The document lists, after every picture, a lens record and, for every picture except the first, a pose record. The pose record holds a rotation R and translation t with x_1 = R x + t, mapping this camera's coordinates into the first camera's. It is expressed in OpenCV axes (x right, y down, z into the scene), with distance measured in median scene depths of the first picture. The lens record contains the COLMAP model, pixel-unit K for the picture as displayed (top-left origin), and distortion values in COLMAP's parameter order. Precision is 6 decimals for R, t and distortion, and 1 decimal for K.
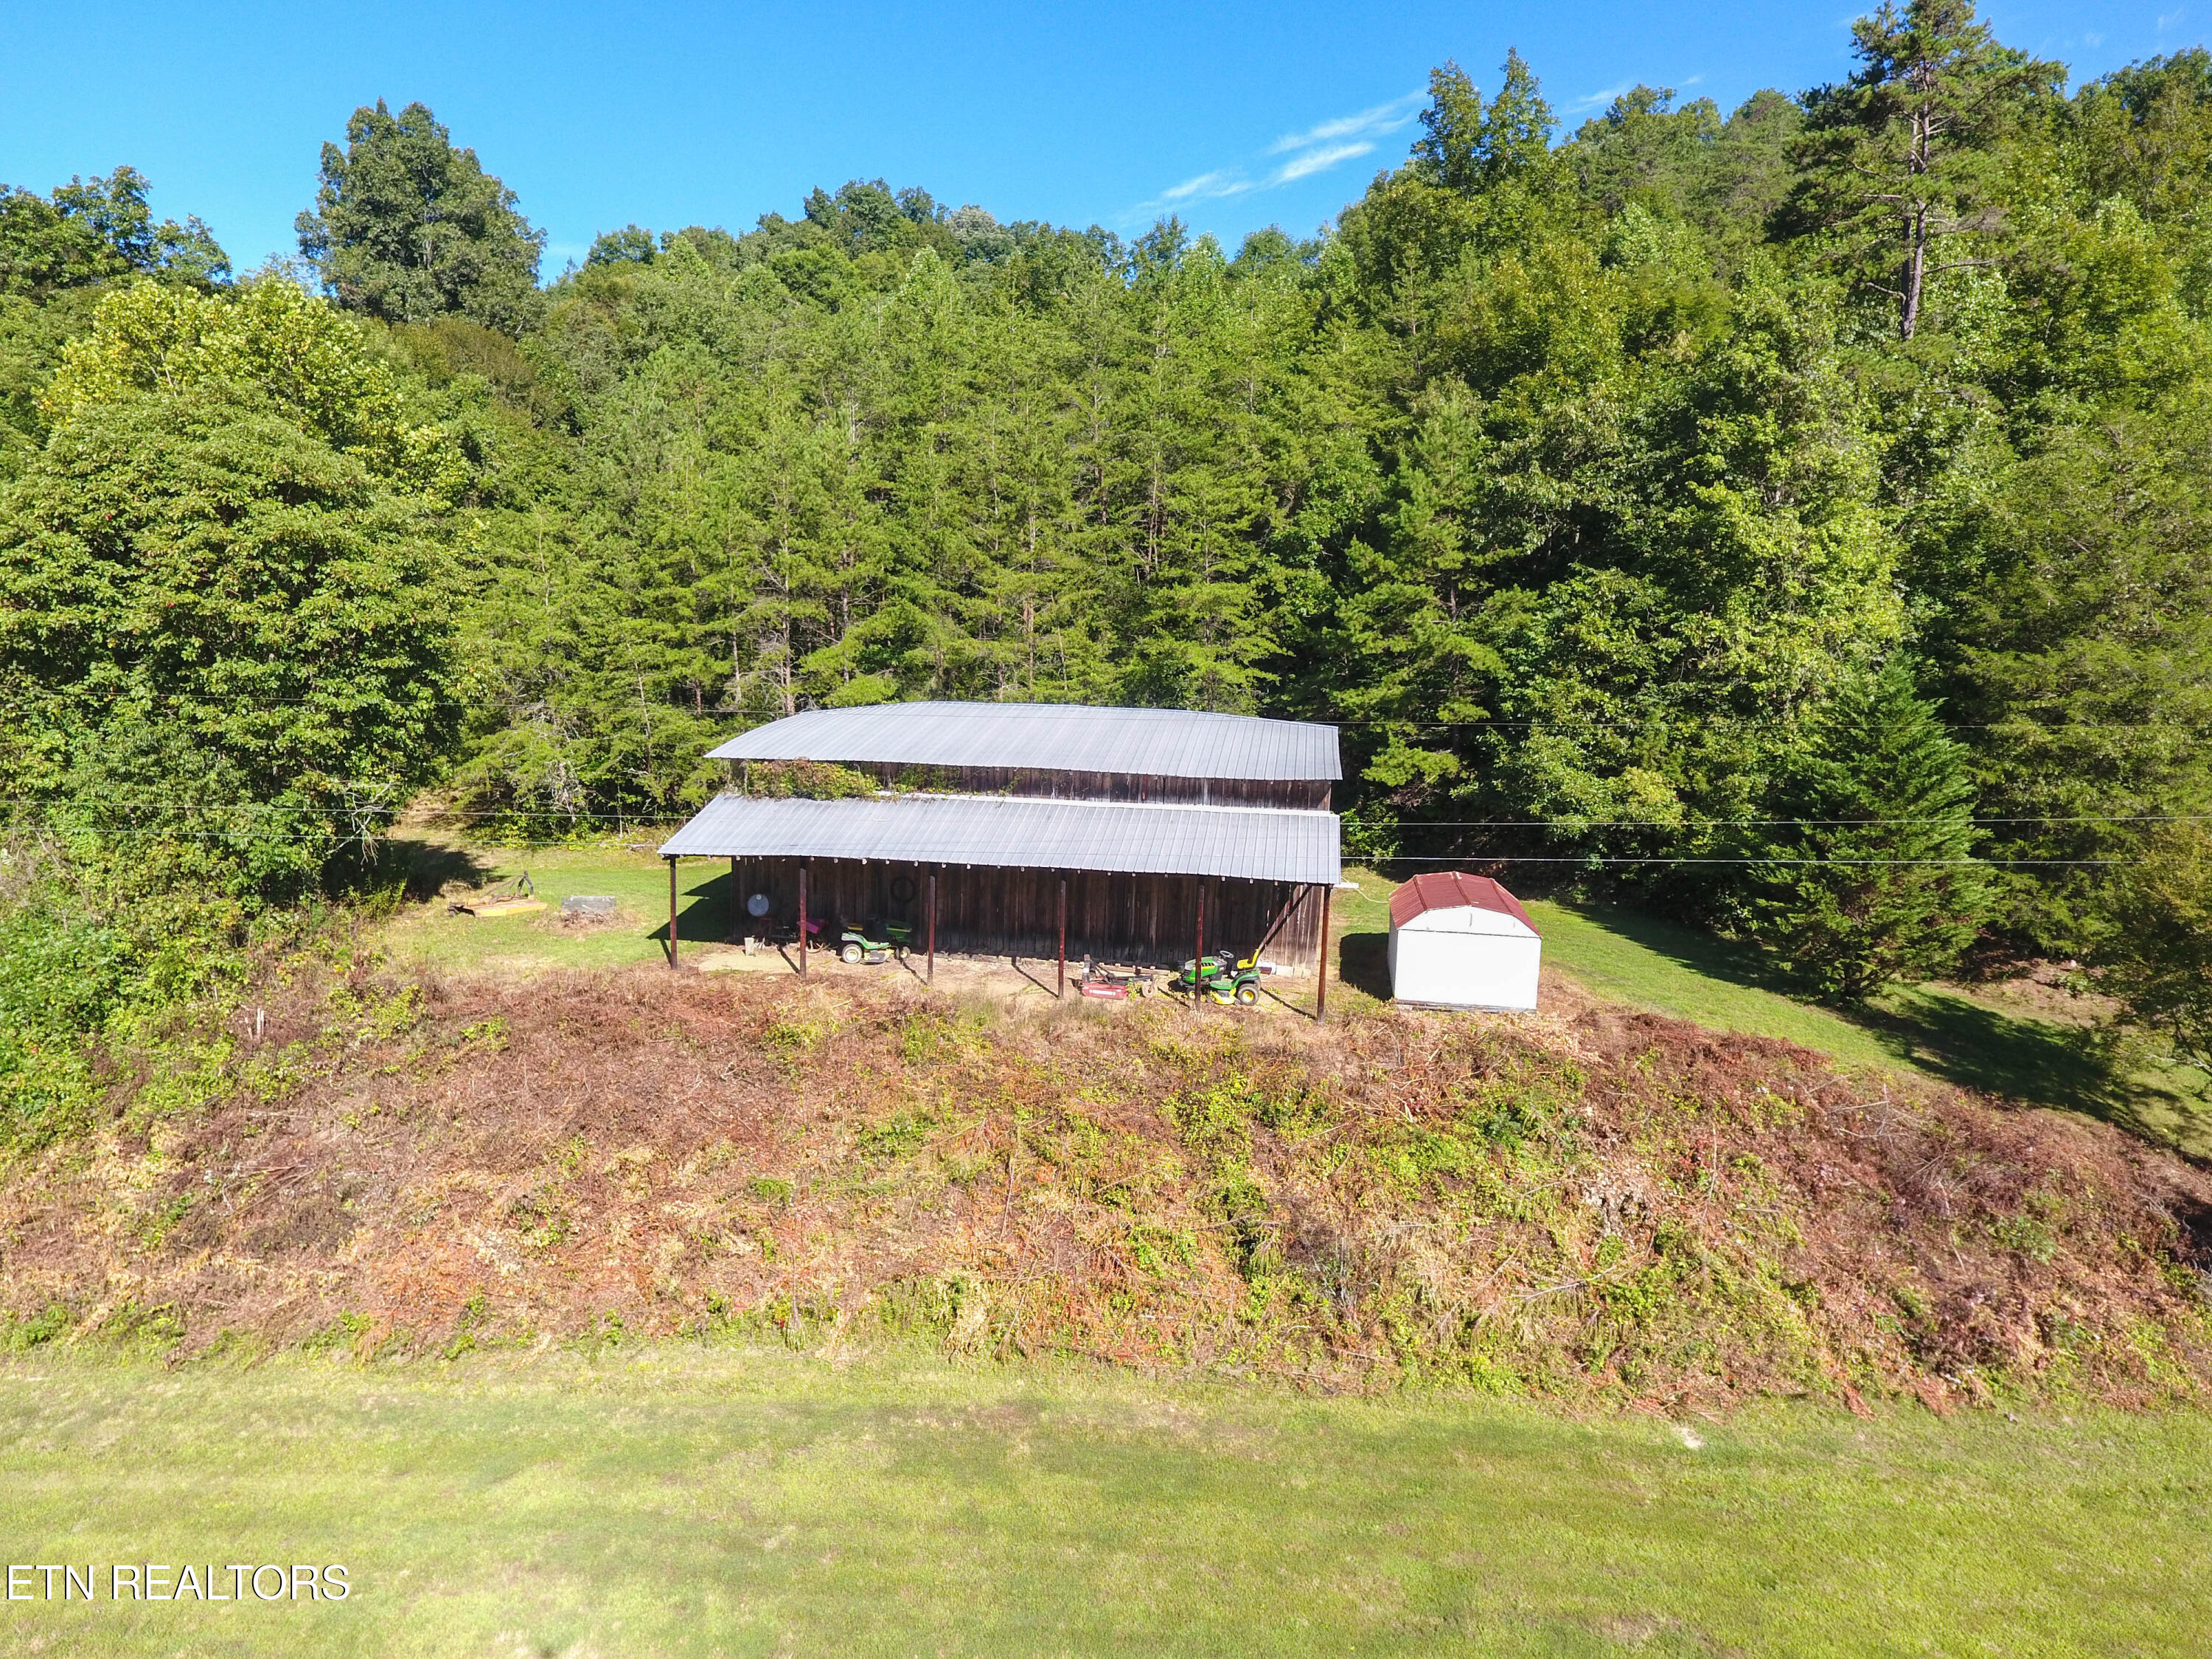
lens RADIAL K [[1297.7, 0, 1098.2], [0, 1297.7, 810.3], [0, 0, 1]] dist [-0.004377, 0.000315]
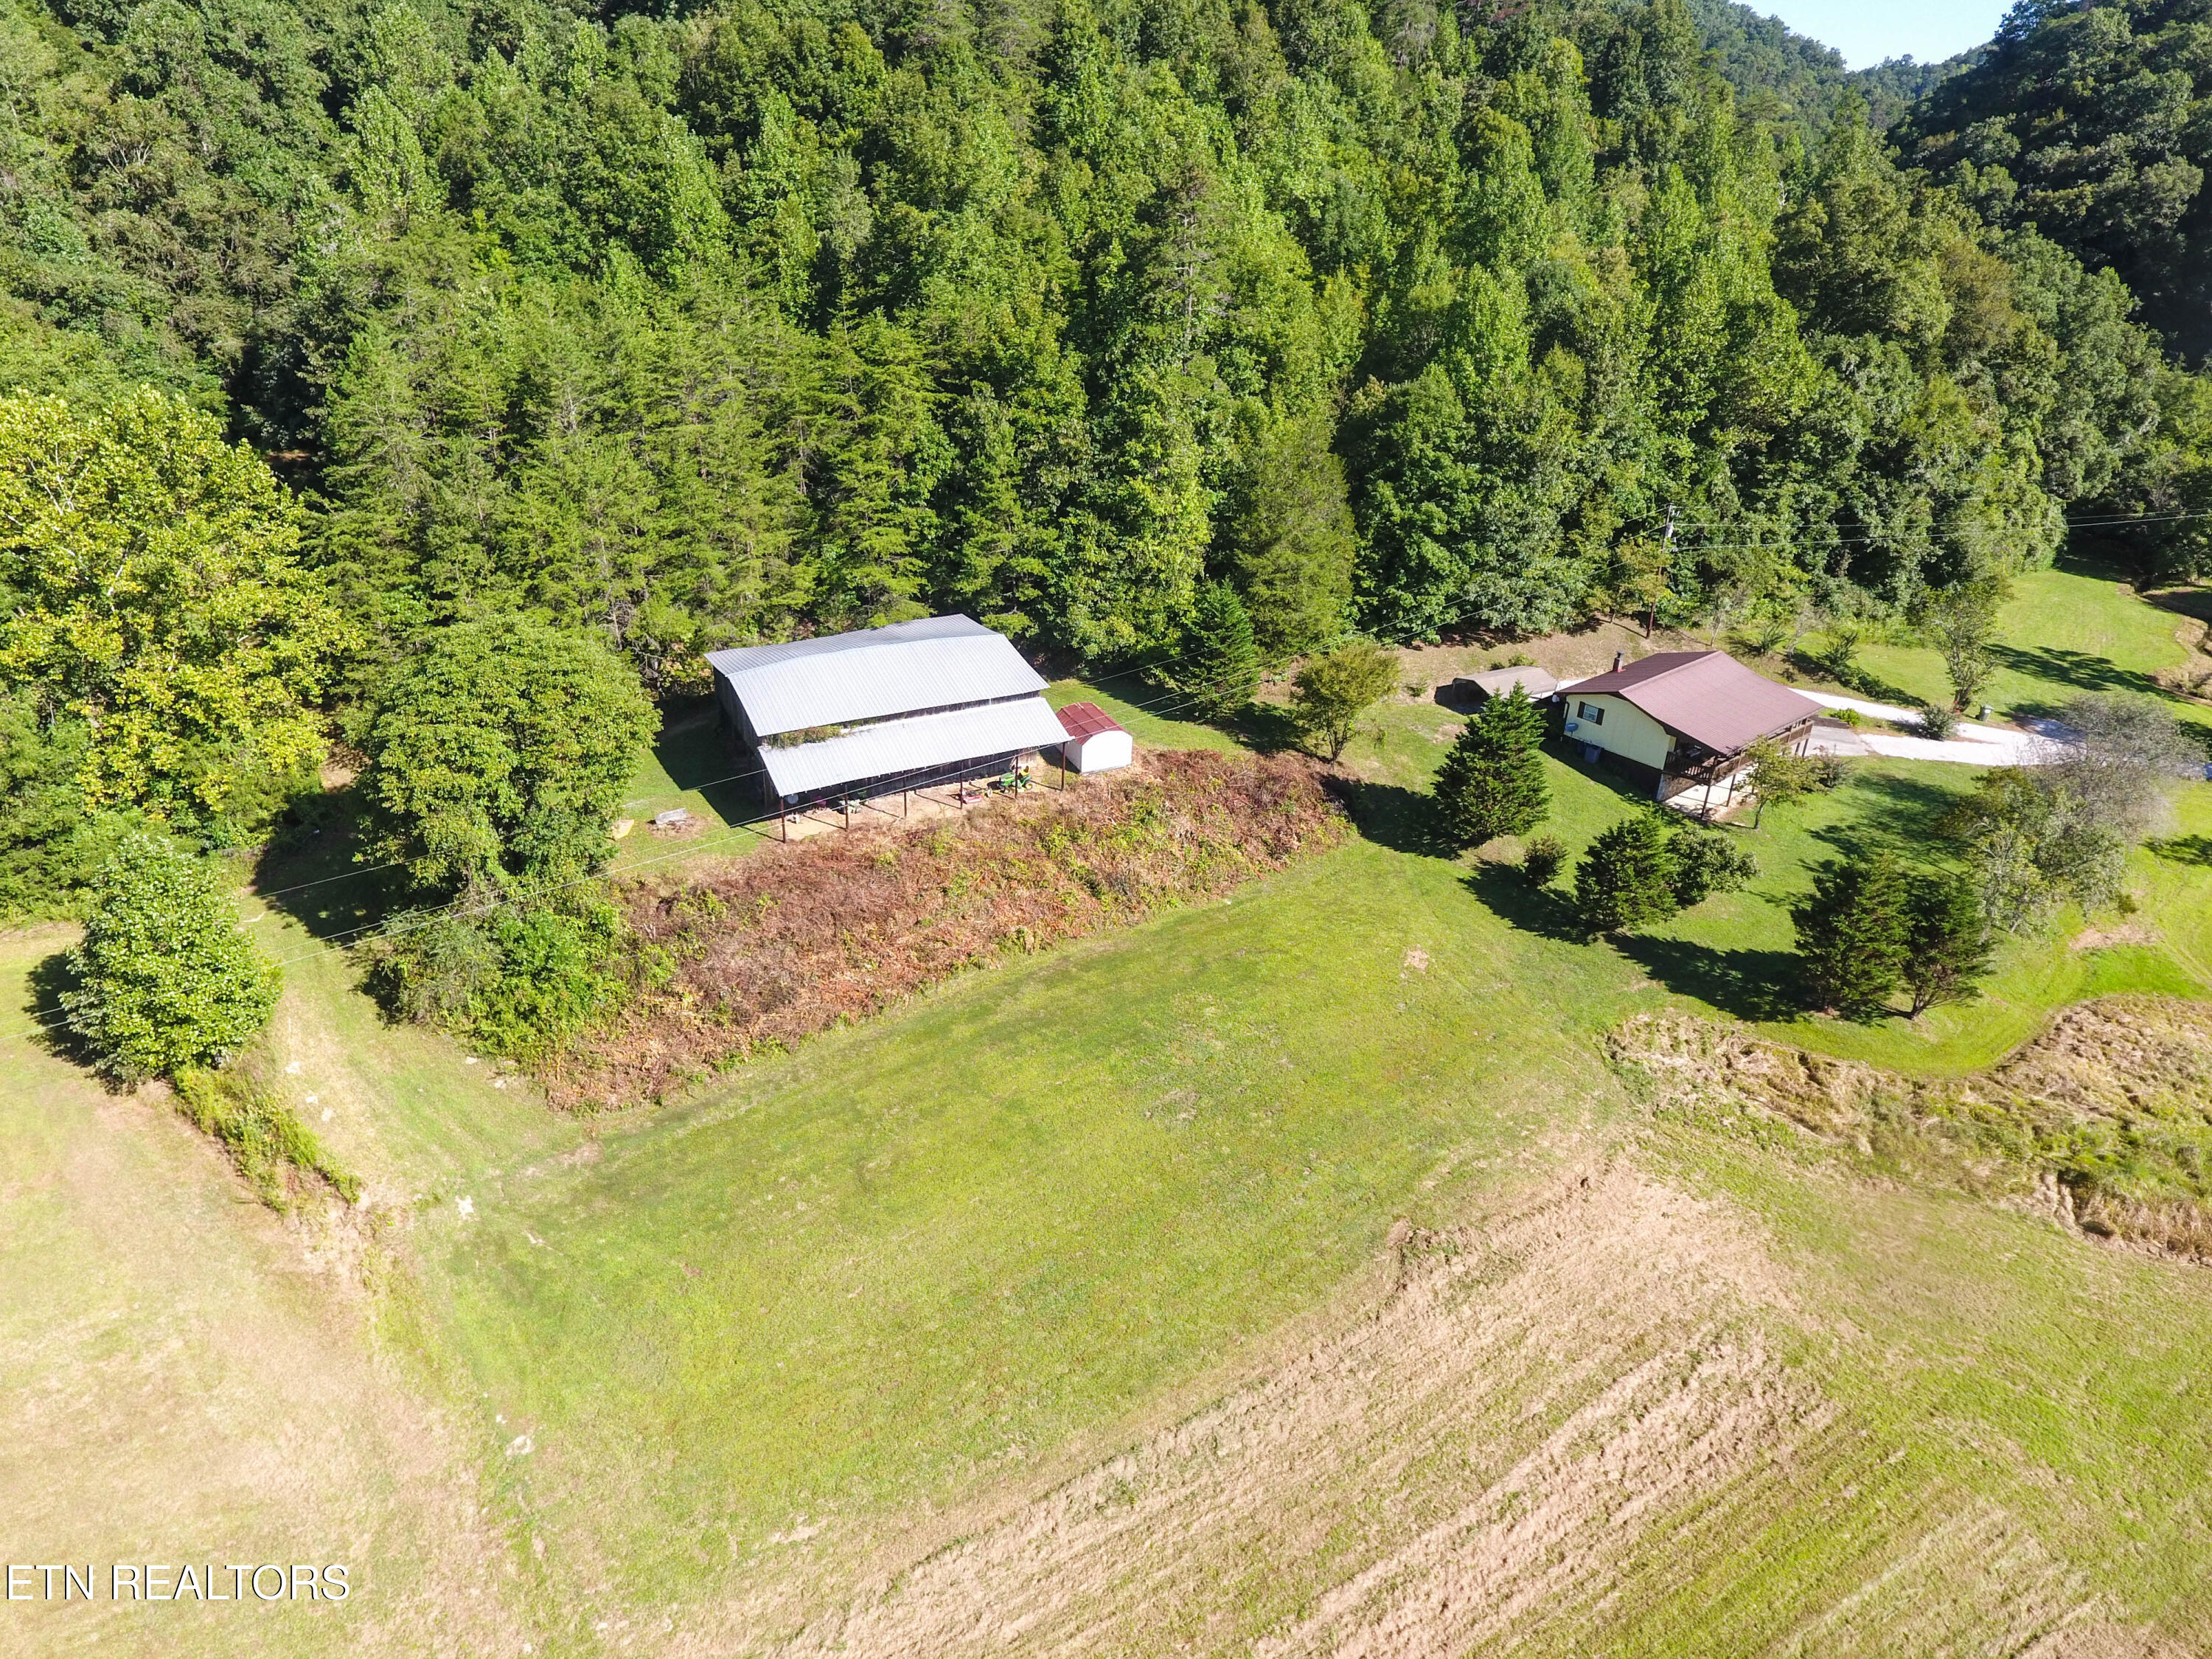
lens RADIAL K [[1297.7, 0, 1096.0], [0, 1297.7, 811.0], [0, 0, 1]] dist [-0.004377, 0.000315]
pose [[0.812222, -0.272521, 0.515779, -0.915323], [0.067362, 0.922071, 0.381114, -0.636515], [-0.579446, -0.274805, 0.767284, -0.811504]]
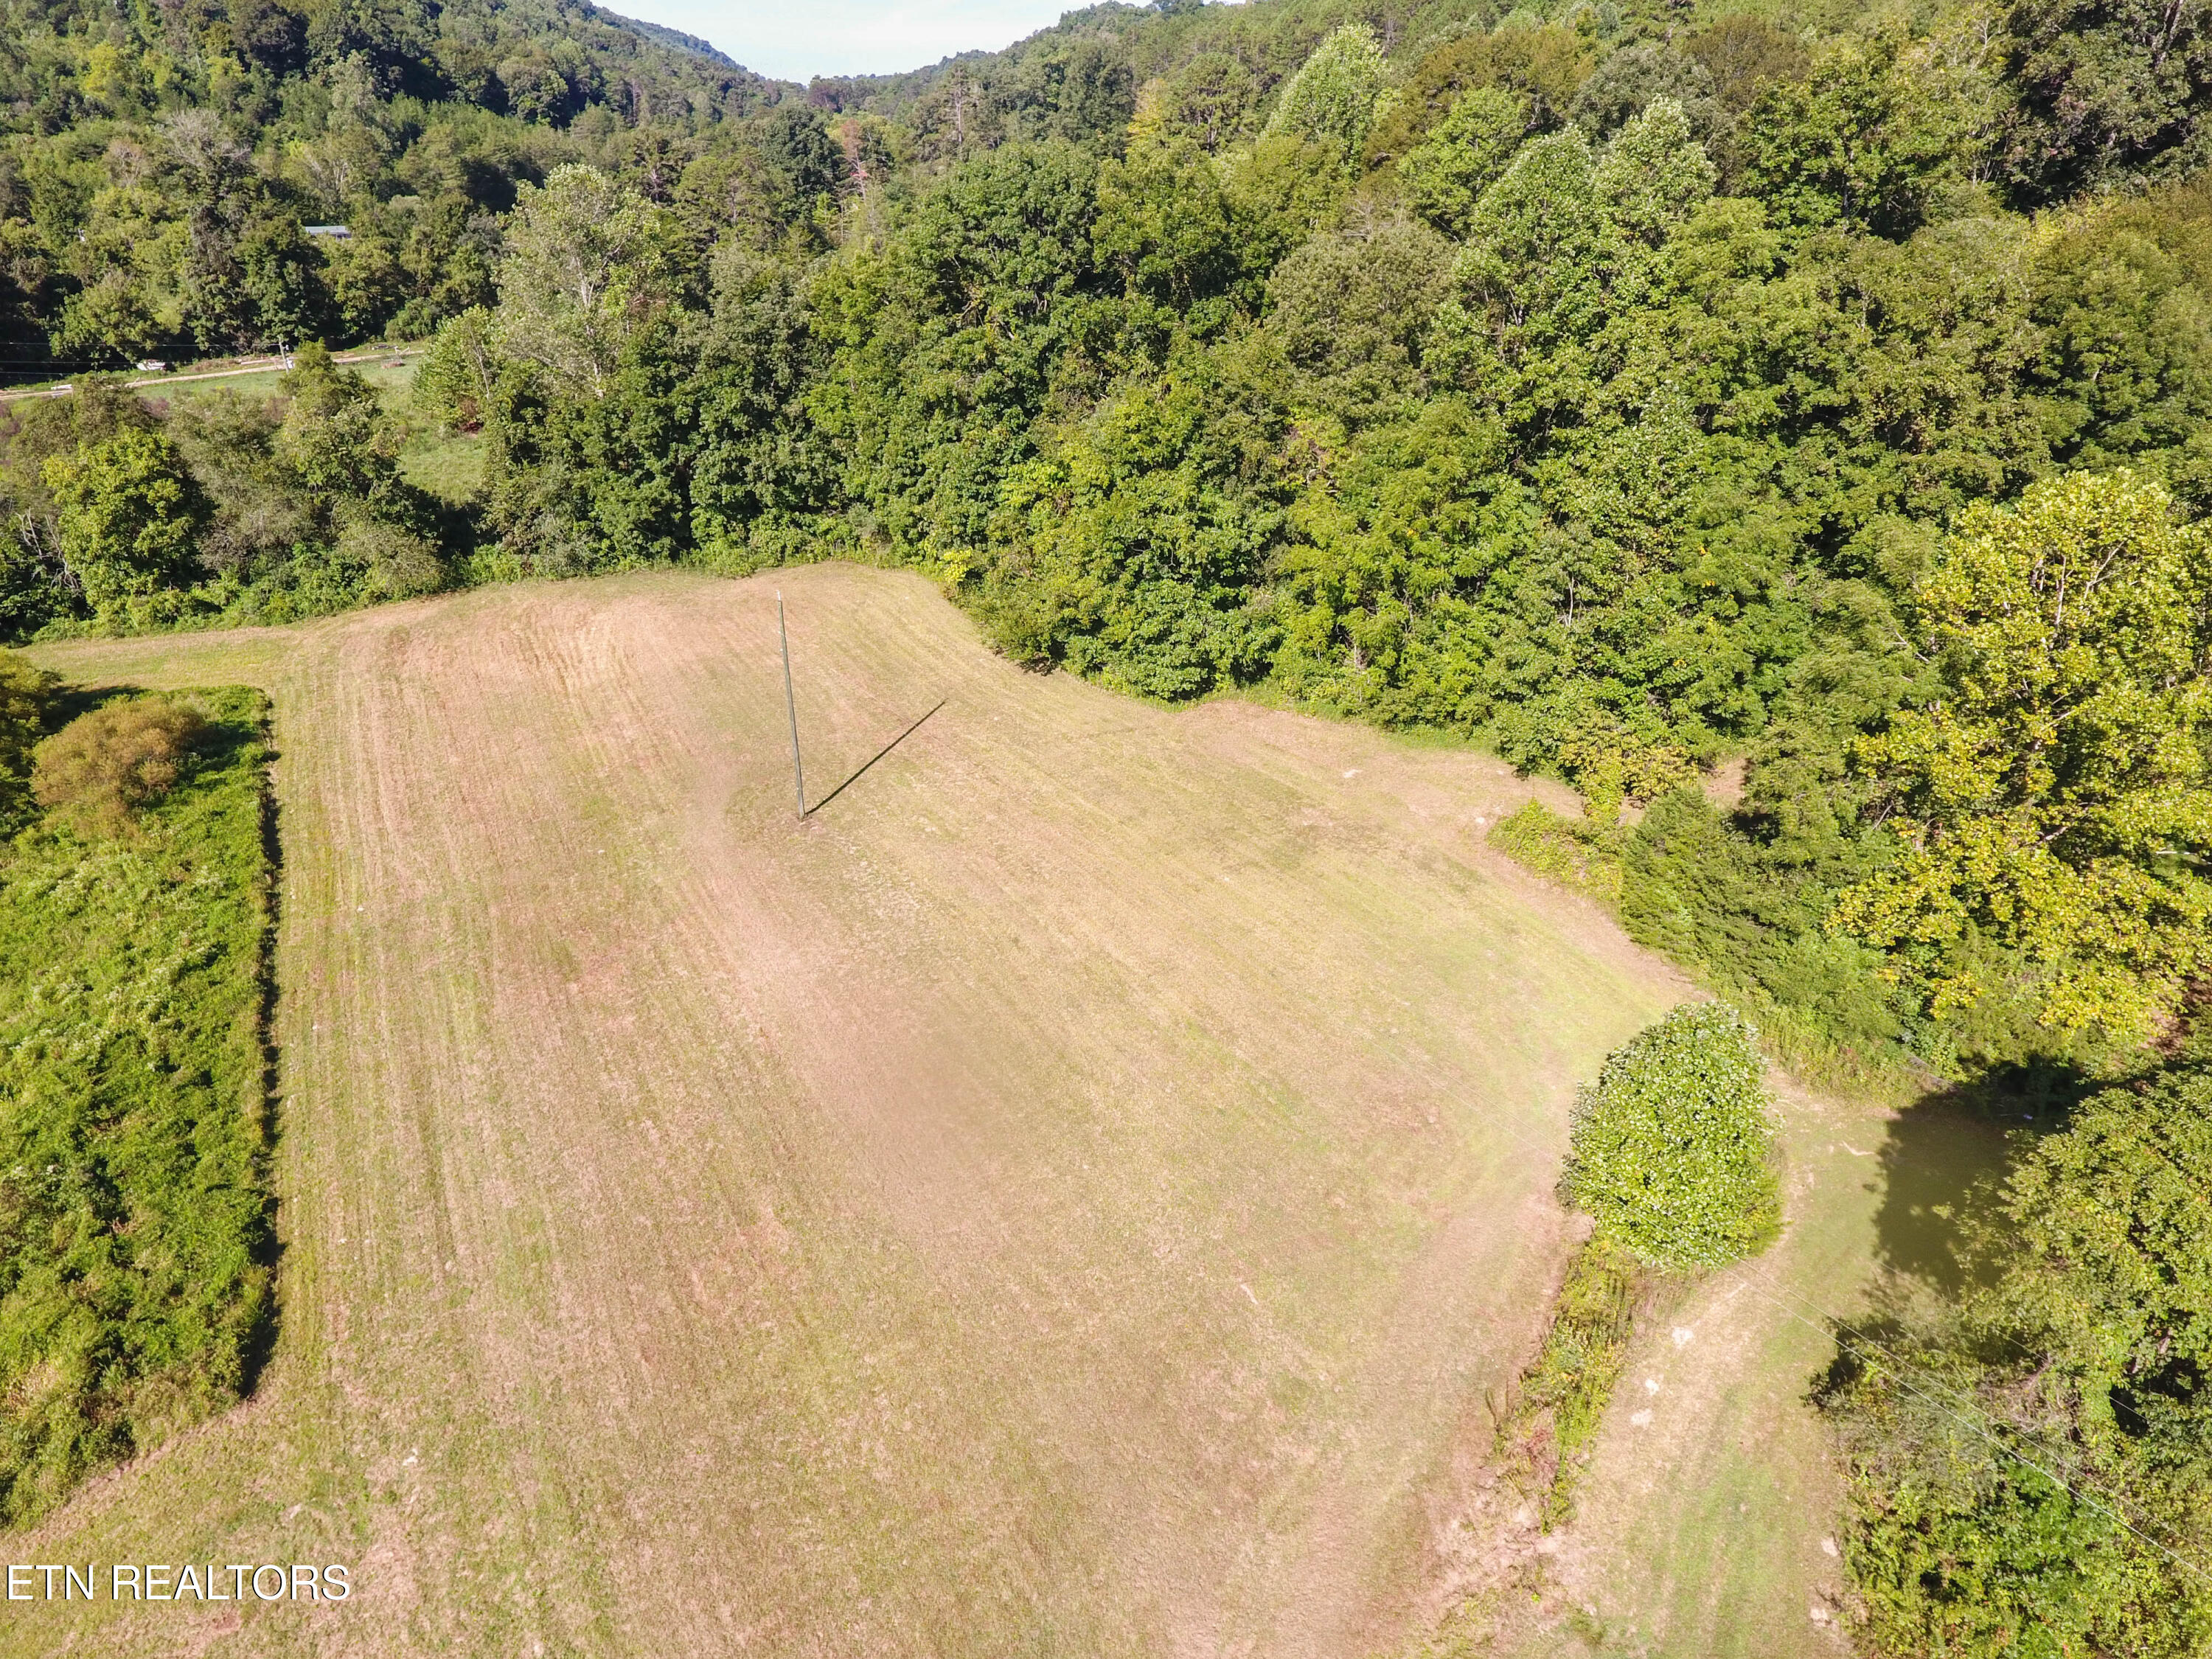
lens RADIAL K [[1297.7, 0, 1099.7], [0, 1297.7, 814.4], [0, 0, 1]] dist [-0.004377, 0.000315]
pose [[0.639523, 0.367194, -0.675411, -0.683968], [-0.104080, 0.911823, 0.397173, -0.690317], [0.761694, -0.183704, 0.621349, -0.201614]]
